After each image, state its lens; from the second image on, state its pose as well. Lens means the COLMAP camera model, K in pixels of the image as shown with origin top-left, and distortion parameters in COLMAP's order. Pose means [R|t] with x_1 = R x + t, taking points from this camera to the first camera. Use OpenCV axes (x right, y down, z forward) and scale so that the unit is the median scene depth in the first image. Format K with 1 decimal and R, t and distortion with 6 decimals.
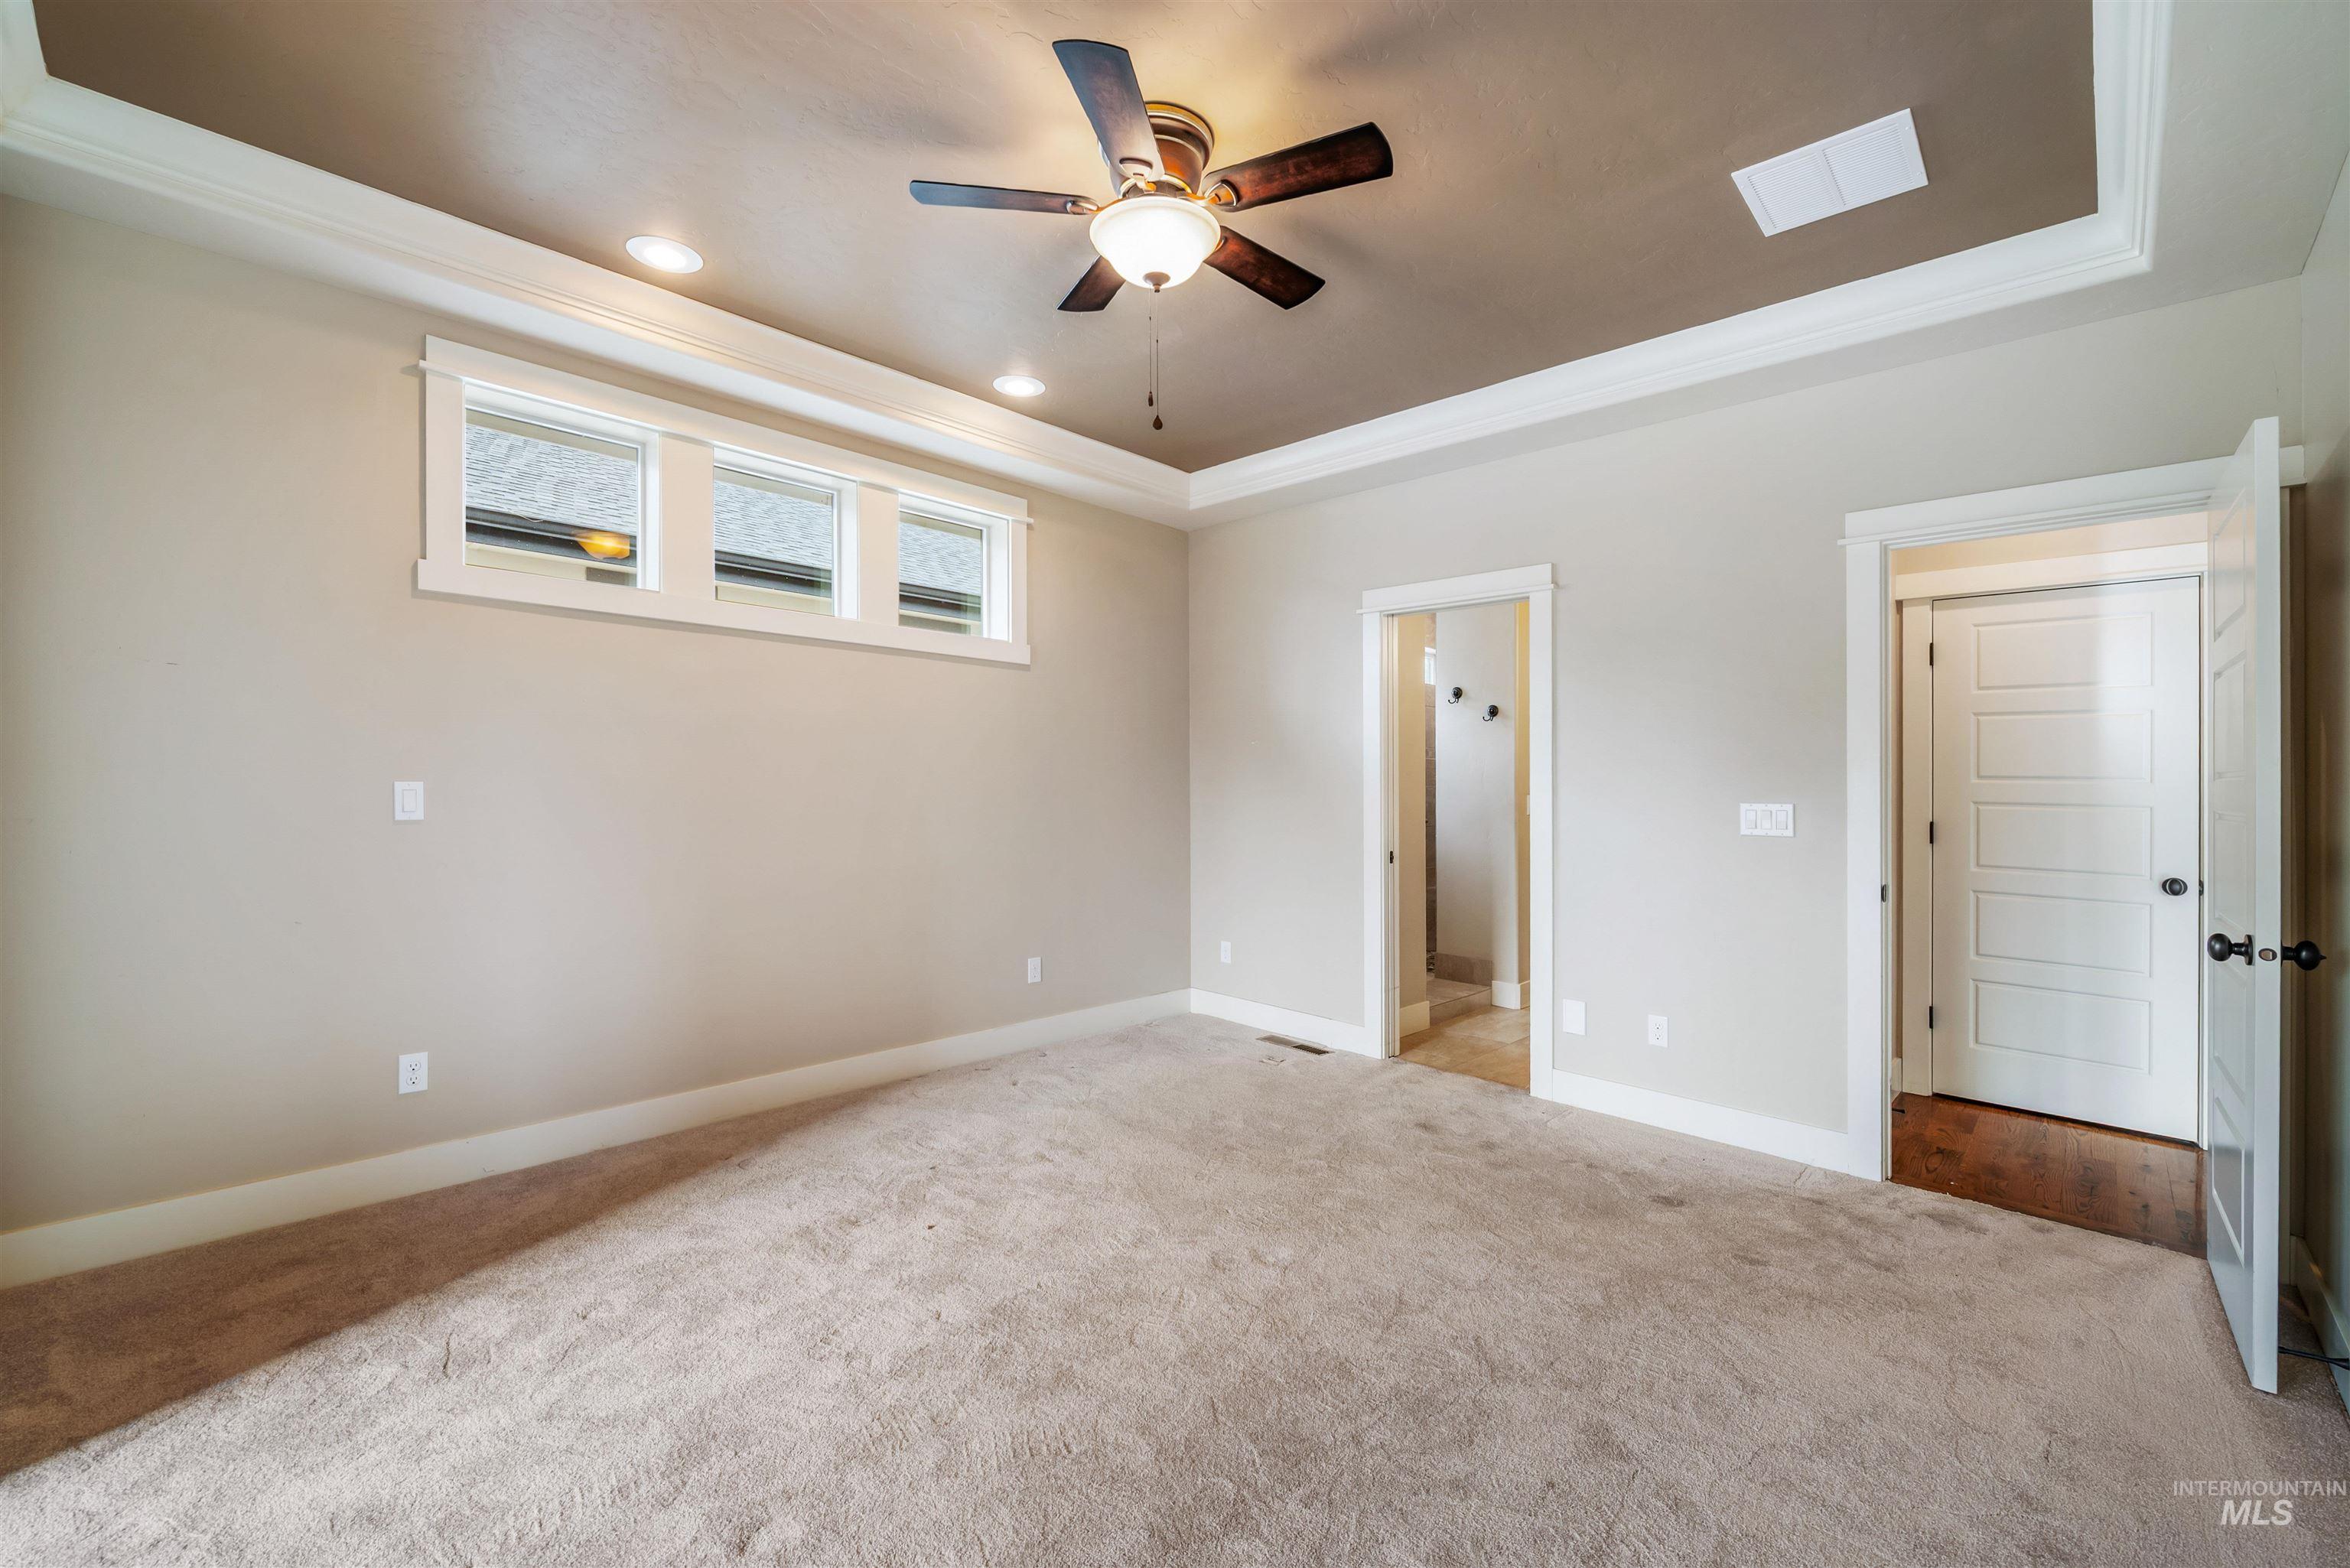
lens RADIAL K [[955.4, 0, 1174.5], [0, 955.4, 806.7], [0, 0, 1]] dist [-0.003526, -0.000665]
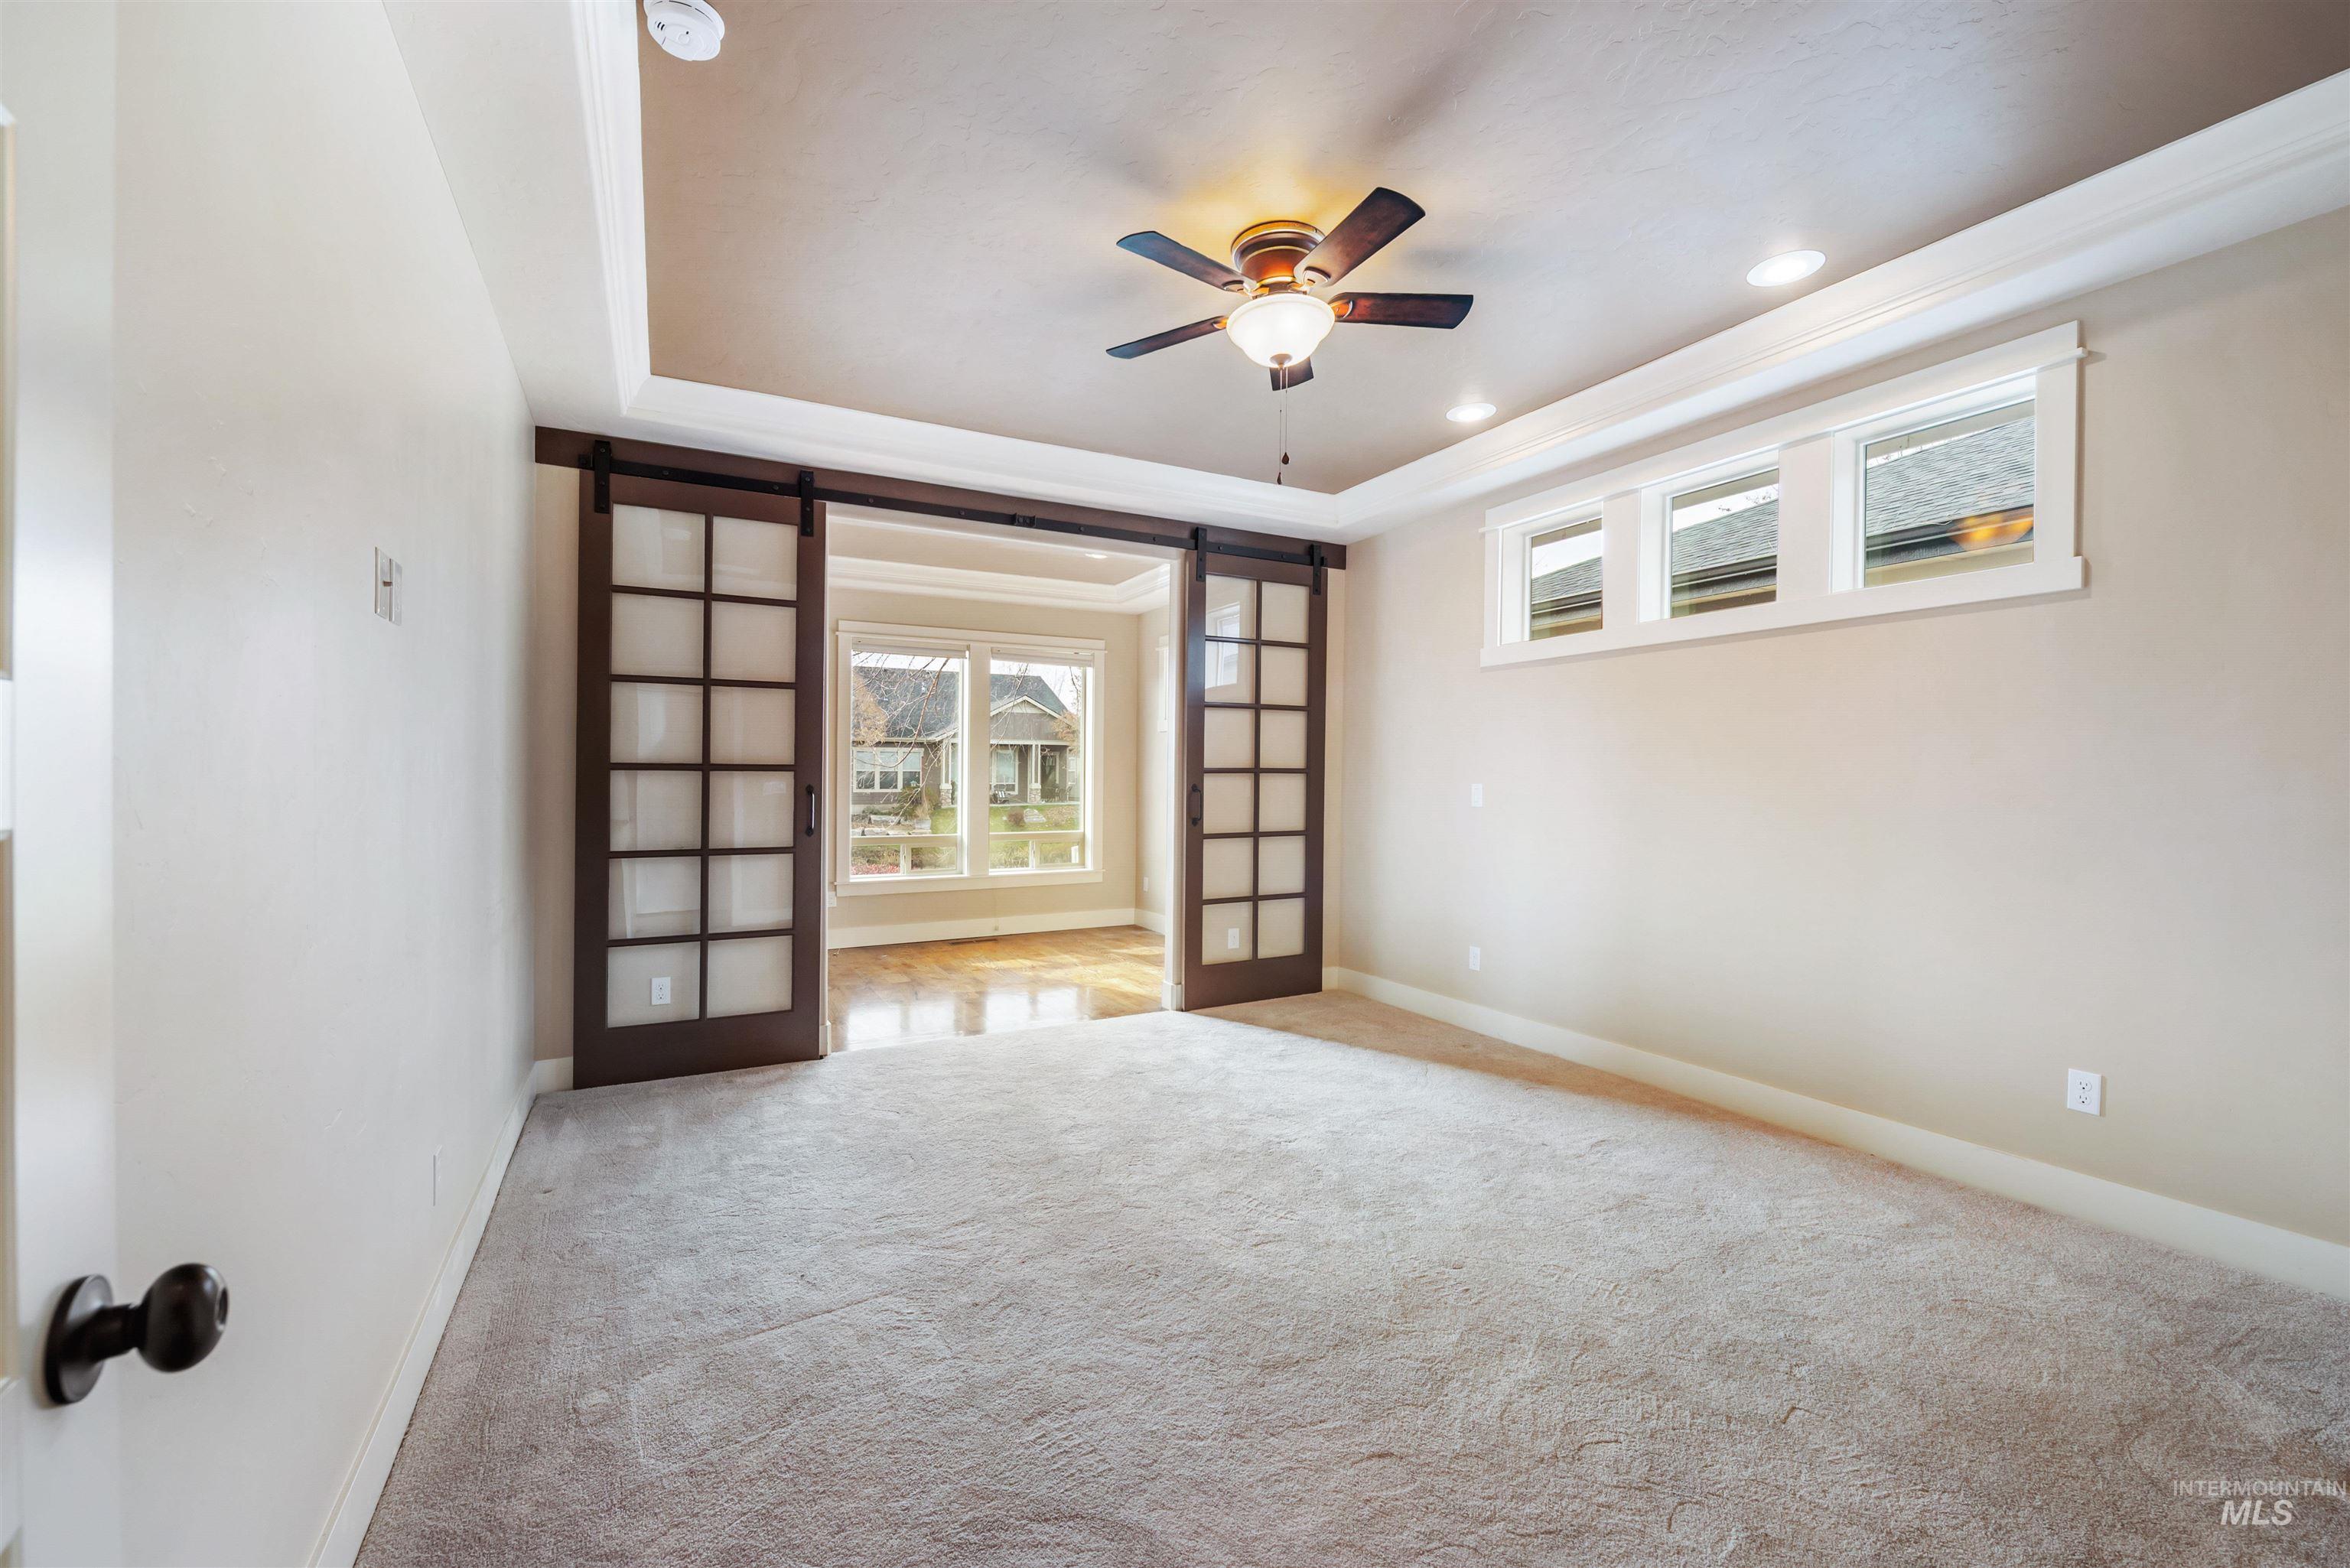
lens RADIAL K [[985.6, 0, 1148.8], [0, 985.6, 771.7], [0, 0, 1]] dist [-0.001125, -0.000189]
pose [[-0.349332, -0.021419, -0.936754, 0.944502], [-0.022259, 0.999646, -0.014557, -0.009551], [0.936734, 0.015766, -0.349685, 0.975642]]
